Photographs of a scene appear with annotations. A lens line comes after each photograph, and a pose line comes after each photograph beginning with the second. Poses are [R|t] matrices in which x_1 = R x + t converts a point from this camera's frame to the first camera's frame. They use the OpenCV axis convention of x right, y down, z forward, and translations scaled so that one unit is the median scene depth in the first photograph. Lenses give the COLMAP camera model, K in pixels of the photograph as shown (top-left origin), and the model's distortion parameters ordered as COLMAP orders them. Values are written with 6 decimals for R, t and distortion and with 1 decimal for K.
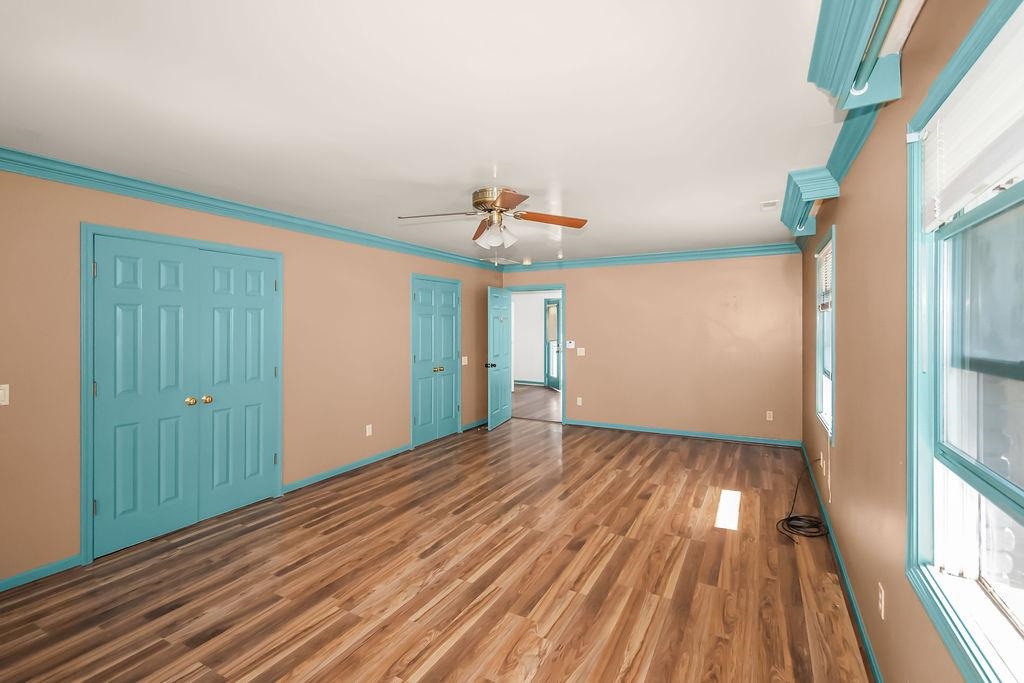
lens RADIAL K [[465.4, 0, 511.1], [0, 465.4, 326.0], [0, 0, 1]] dist [0.000240, 0.000077]
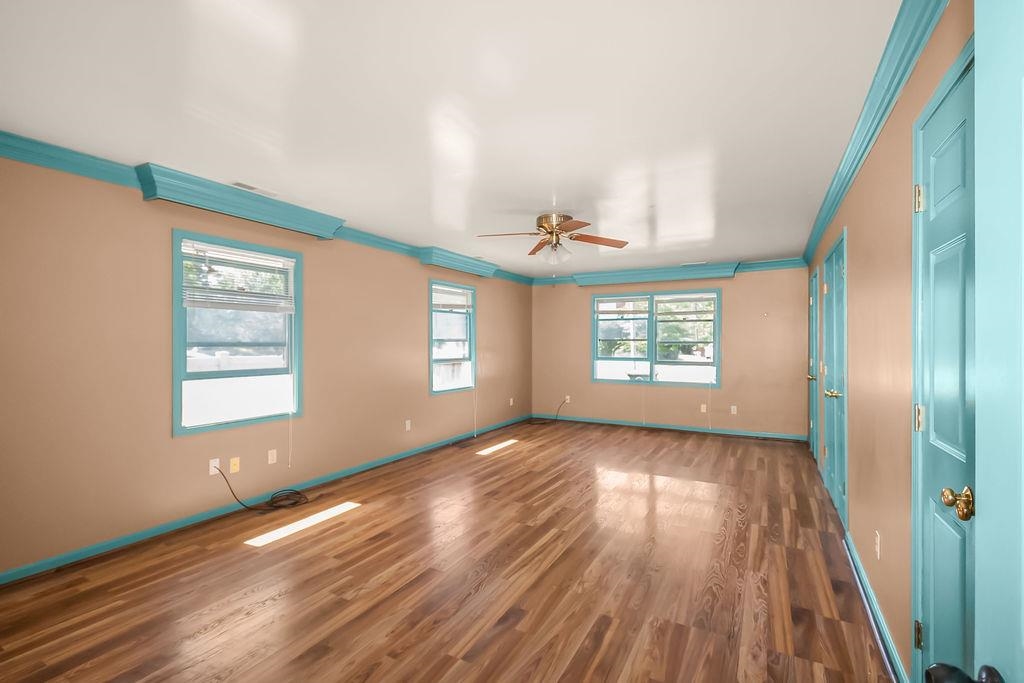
lens RADIAL K [[463.8, 0, 512.0], [0, 463.8, 341.5], [0, 0, 1]] dist [0.000681, 0.000060]
pose [[-0.999935, 0.002137, 0.011228, 0.055393], [0.002083, 0.999986, -0.004824, 0.038587], [-0.011238, -0.004800, -0.999925, 1.903673]]
